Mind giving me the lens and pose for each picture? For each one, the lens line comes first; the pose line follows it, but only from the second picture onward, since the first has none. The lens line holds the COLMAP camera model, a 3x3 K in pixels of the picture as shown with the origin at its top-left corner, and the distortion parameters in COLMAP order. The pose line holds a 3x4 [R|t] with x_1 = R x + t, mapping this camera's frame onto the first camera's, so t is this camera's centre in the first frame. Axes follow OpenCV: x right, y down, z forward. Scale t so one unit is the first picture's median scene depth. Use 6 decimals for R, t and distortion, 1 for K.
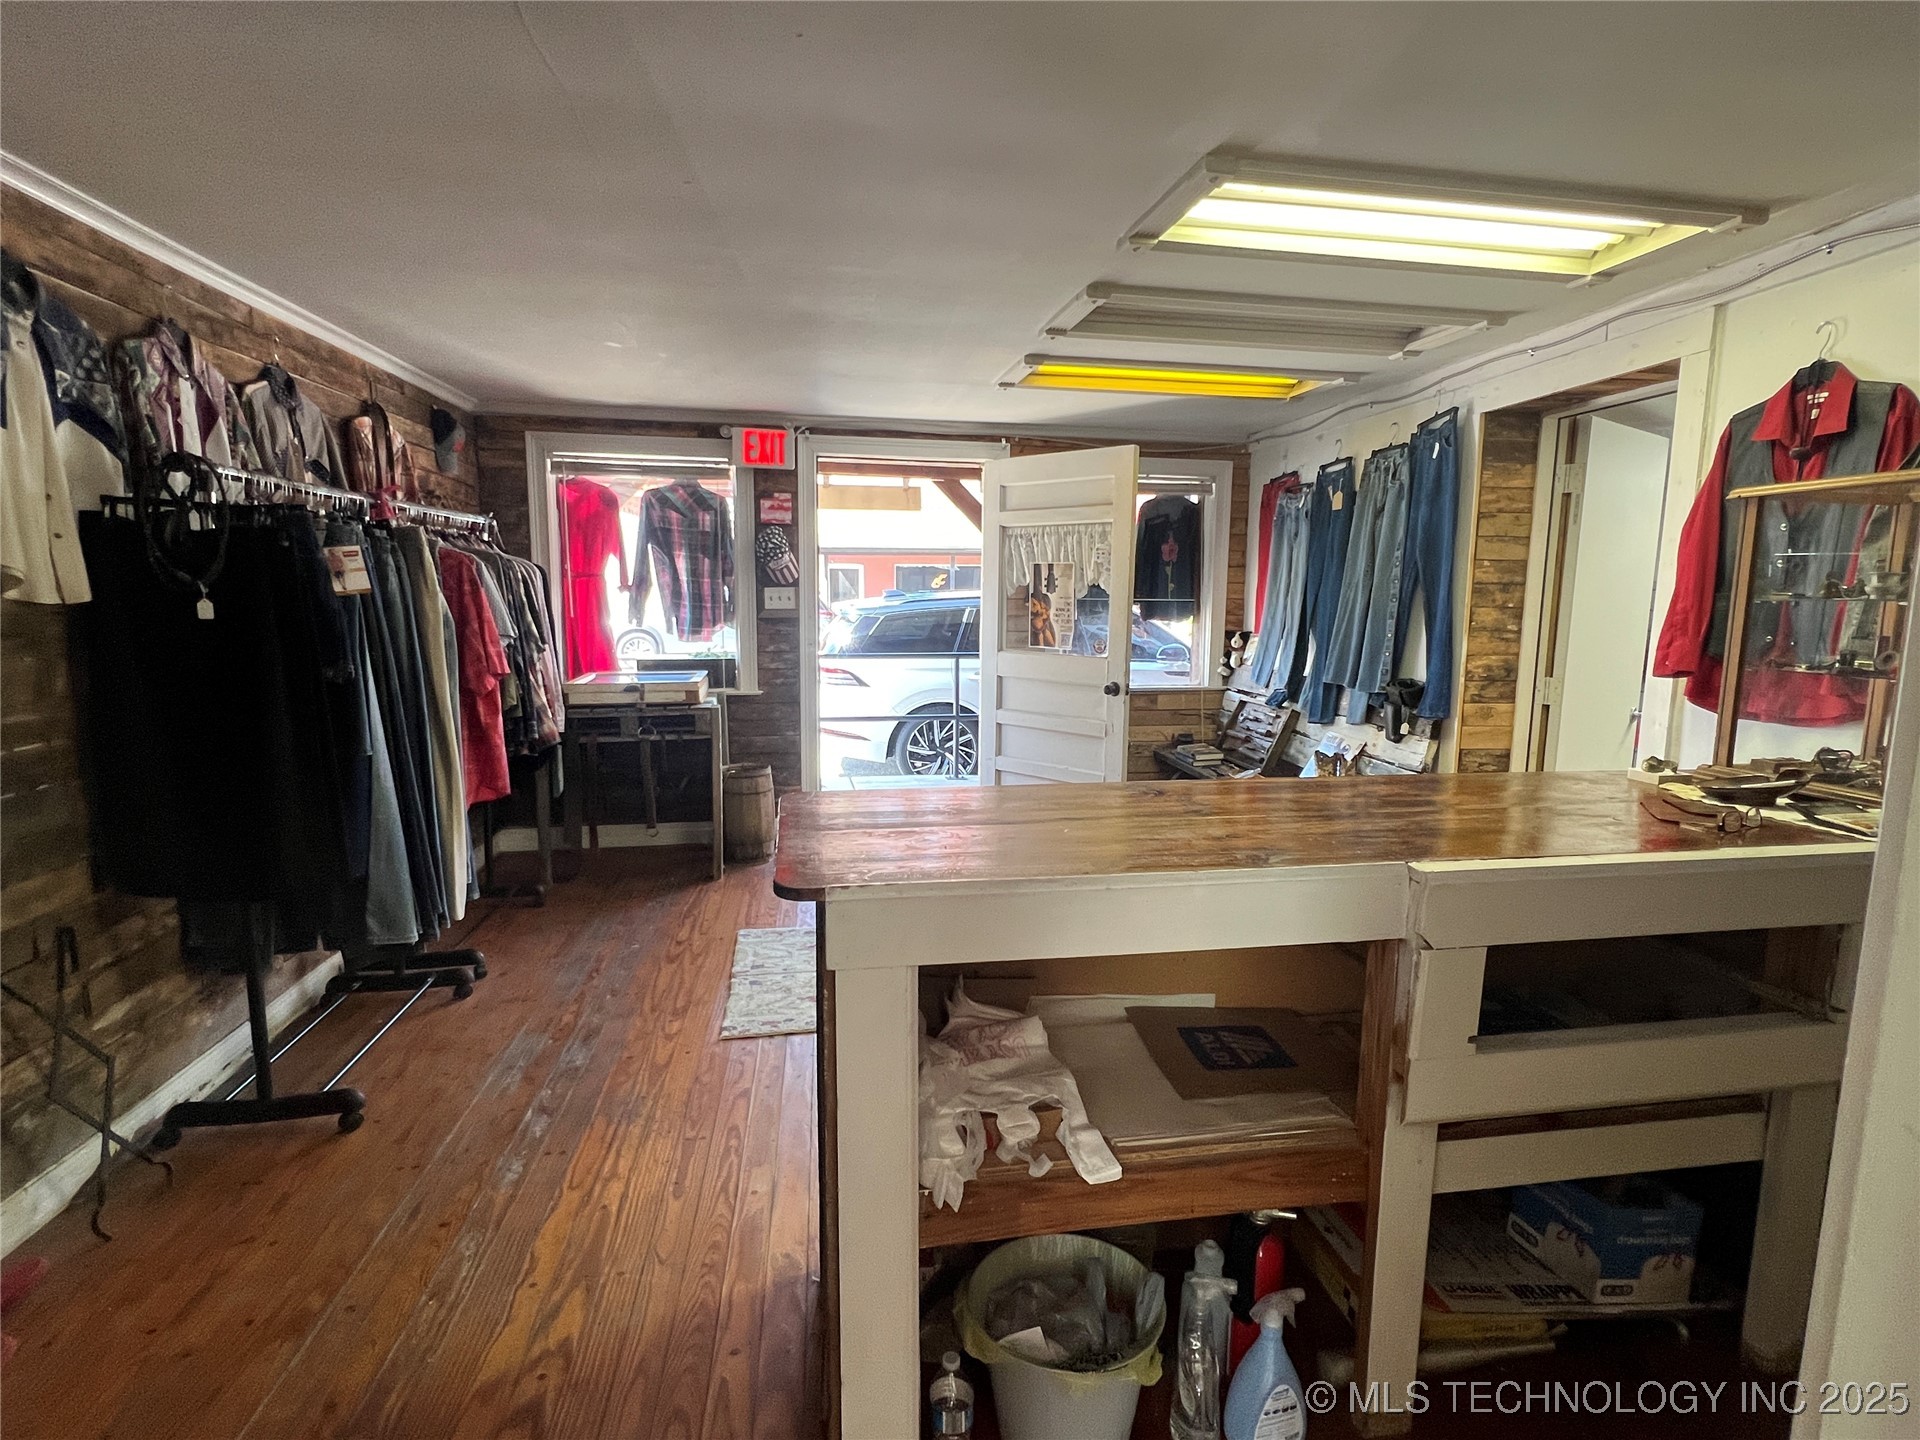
lens RADIAL K [[957.3, 0, 963.7], [0, 957.3, 727.0], [0, 0, 1]] dist [0.001176, 0.000230]
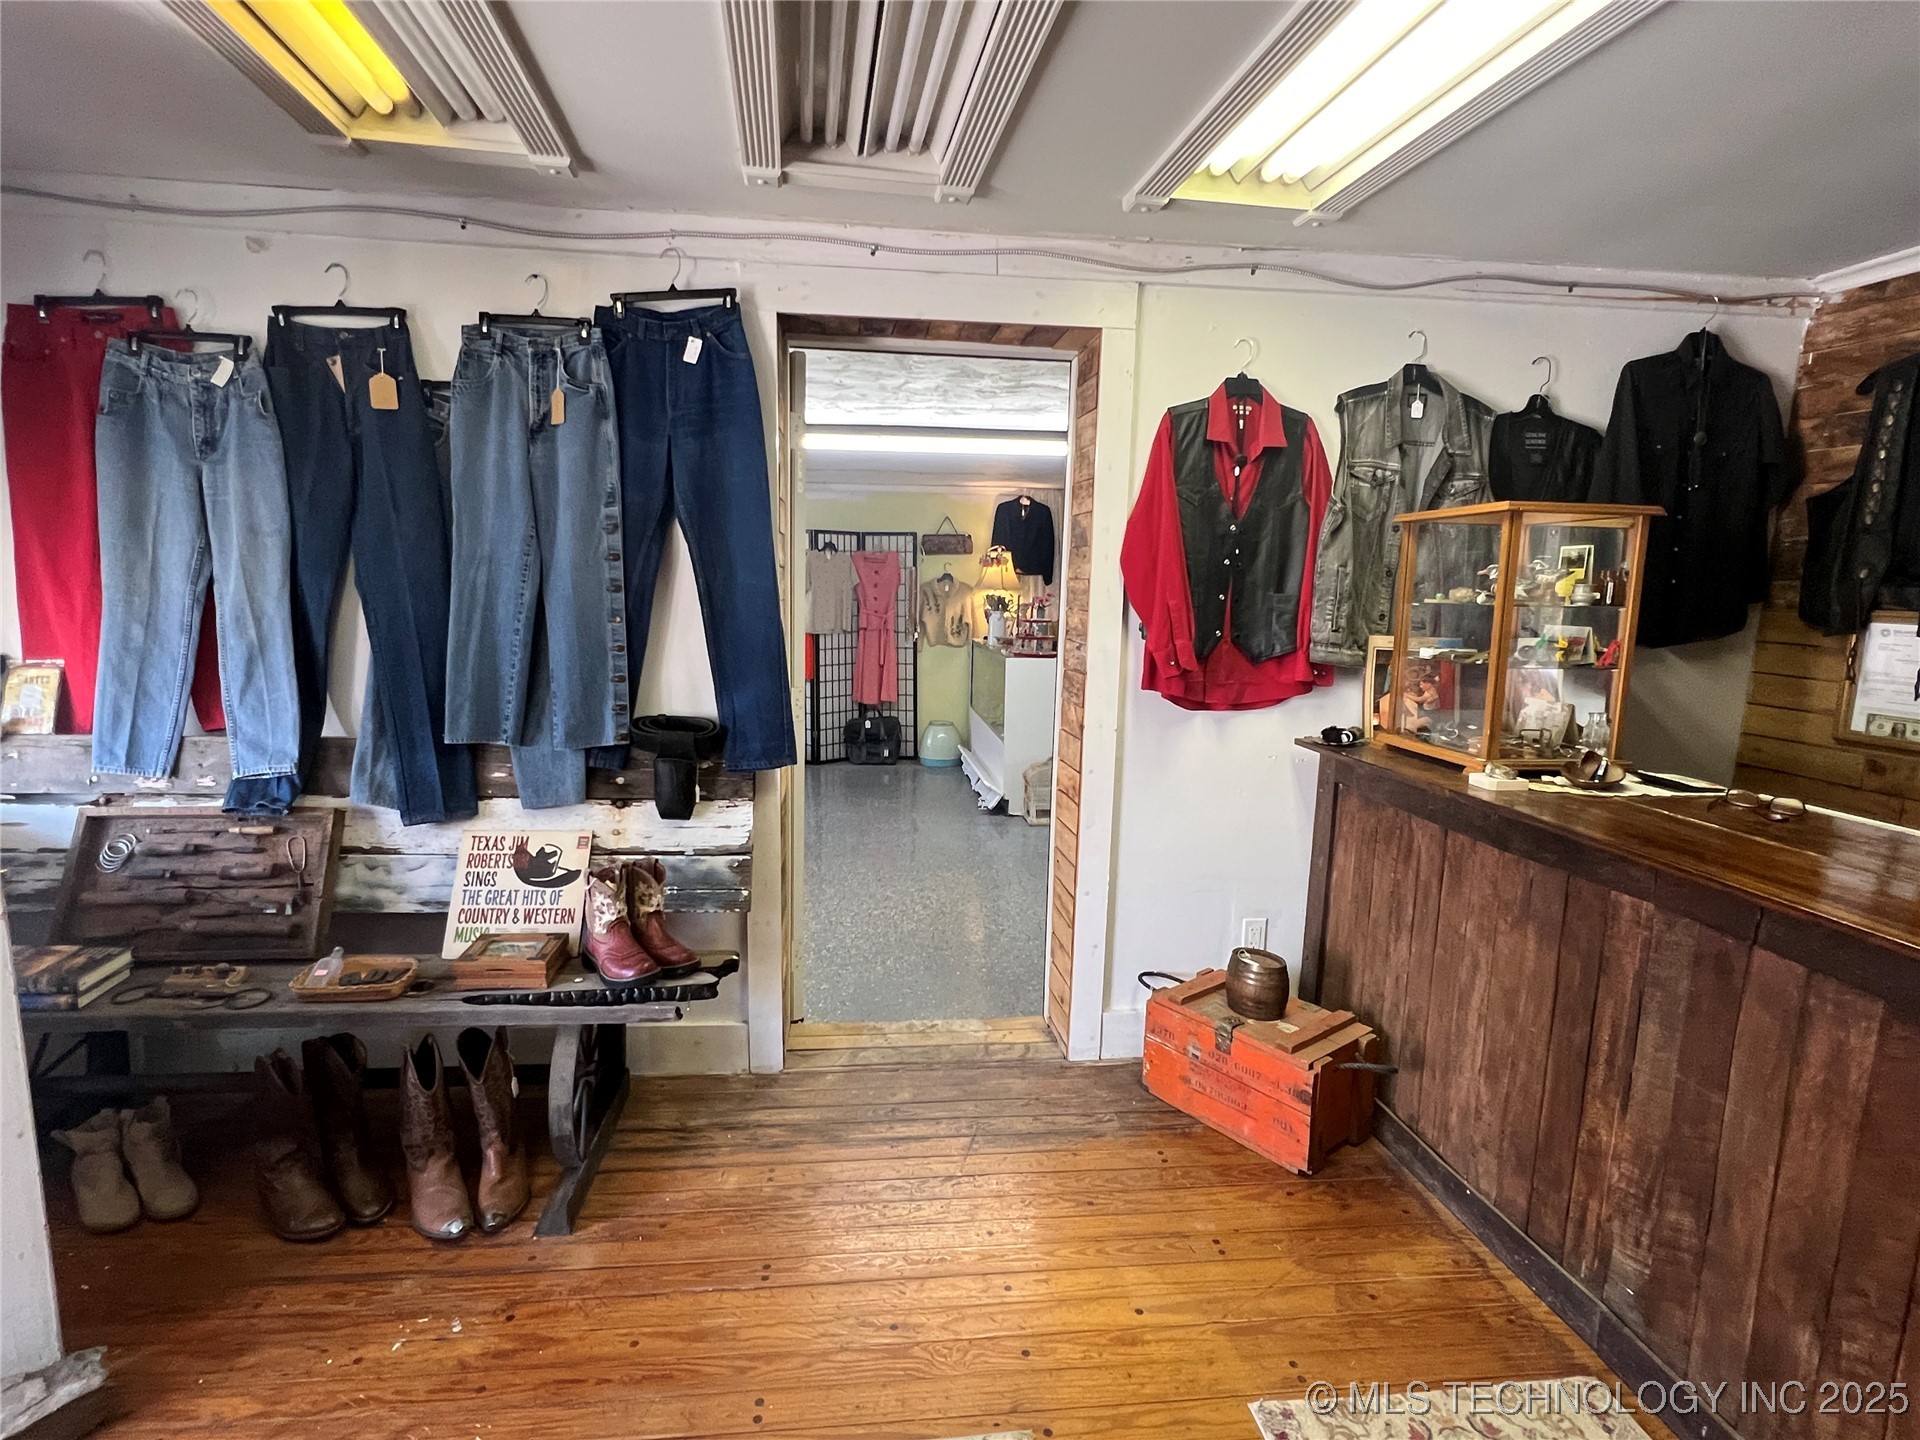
lens RADIAL K [[957.3, 0, 963.7], [0, 957.3, 727.0], [0, 0, 1]] dist [0.001176, 0.000230]
pose [[0.041165, -0.159590, 0.986325, -0.138753], [0.115902, 0.981260, 0.153933, -0.110834], [-0.992407, 0.107980, 0.058891, 0.732337]]
